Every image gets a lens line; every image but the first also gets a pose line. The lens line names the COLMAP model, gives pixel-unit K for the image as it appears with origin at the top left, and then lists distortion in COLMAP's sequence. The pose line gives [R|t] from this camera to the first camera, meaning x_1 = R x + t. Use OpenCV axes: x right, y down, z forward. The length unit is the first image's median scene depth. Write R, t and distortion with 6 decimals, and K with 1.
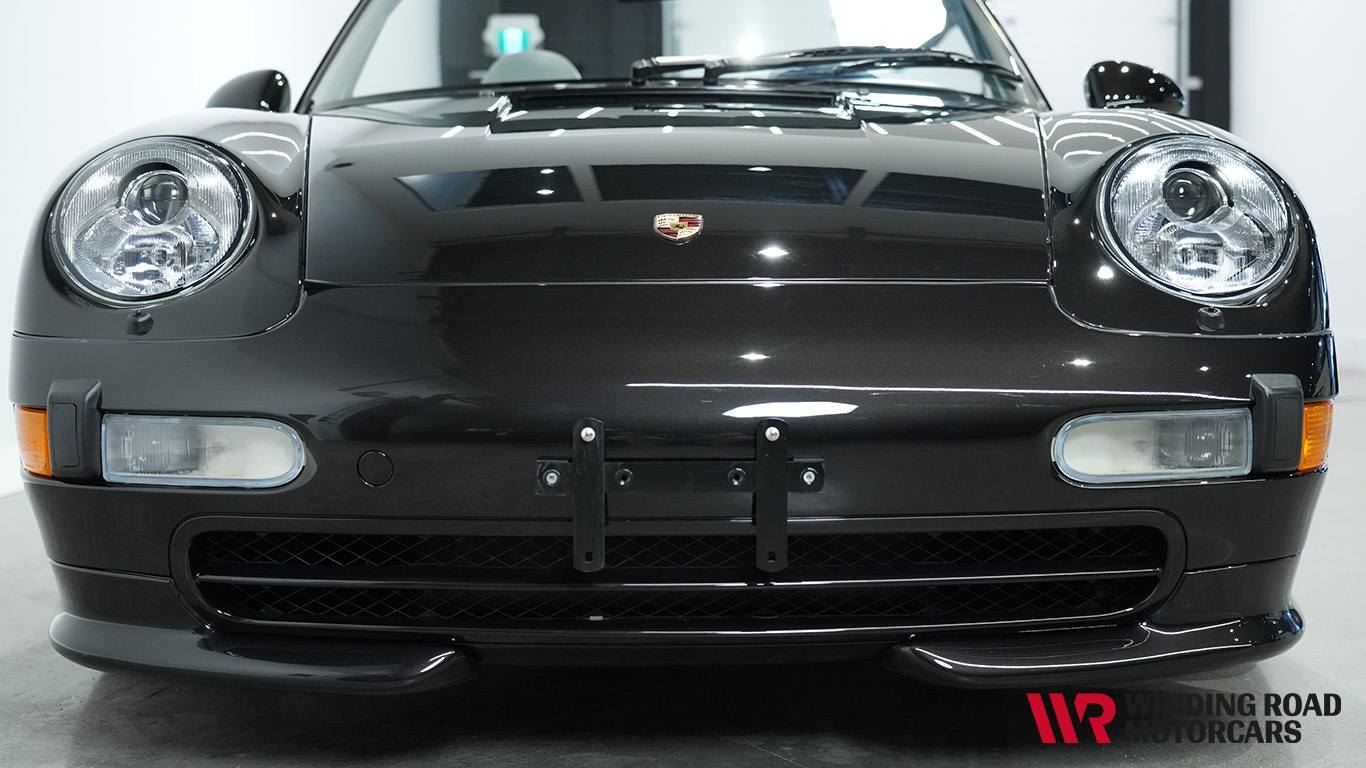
lens RADIAL K [[1968.3, 0, 692.8], [0, 1968.3, 376.7], [0, 0, 1]] dist [0.015070, 0.000000]
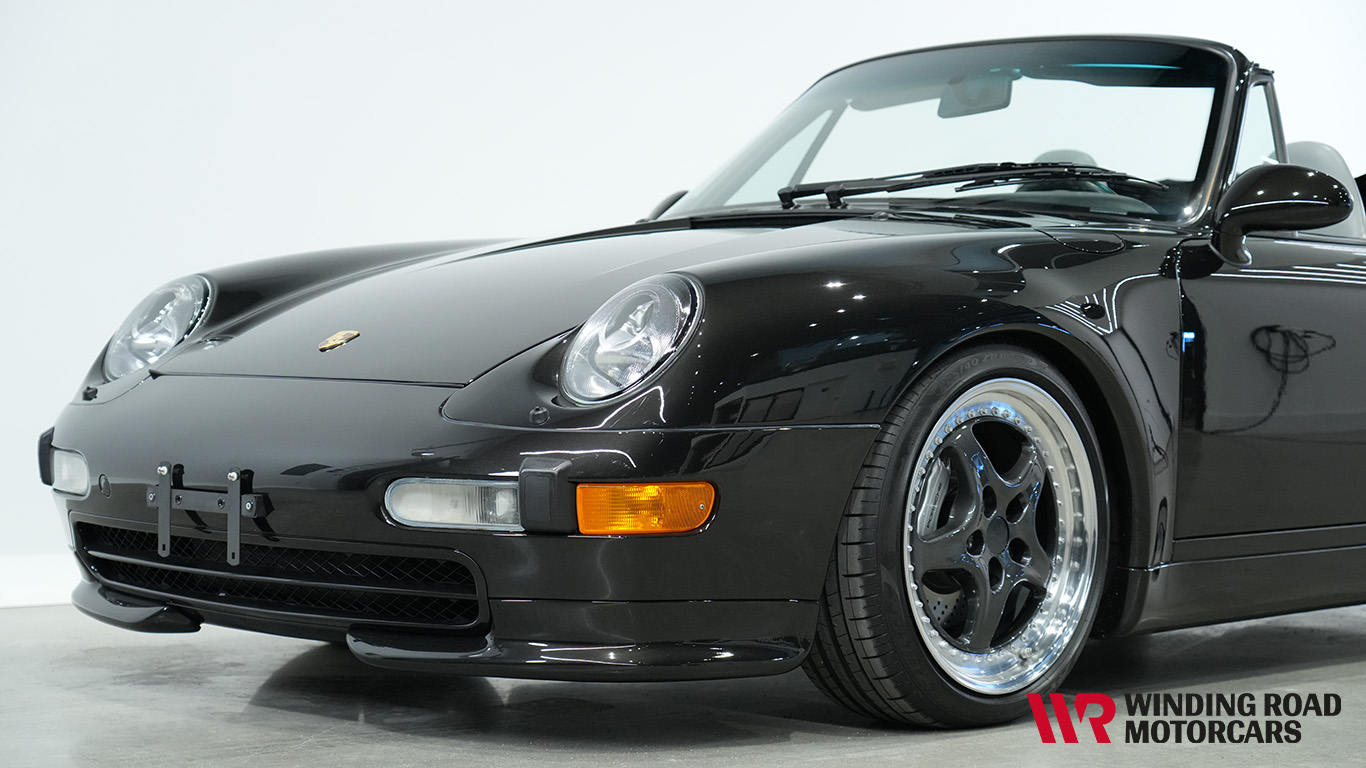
lens RADIAL K [[2656.7, 0, 682.9], [0, 2656.7, 394.6], [0, 0, 1]] dist [-0.031352, 0.000000]
pose [[0.701287, 0.032012, -0.712160, 1.655773], [-0.056552, 0.998341, -0.010812, -0.030461], [0.710632, 0.047857, 0.701934, -0.201044]]
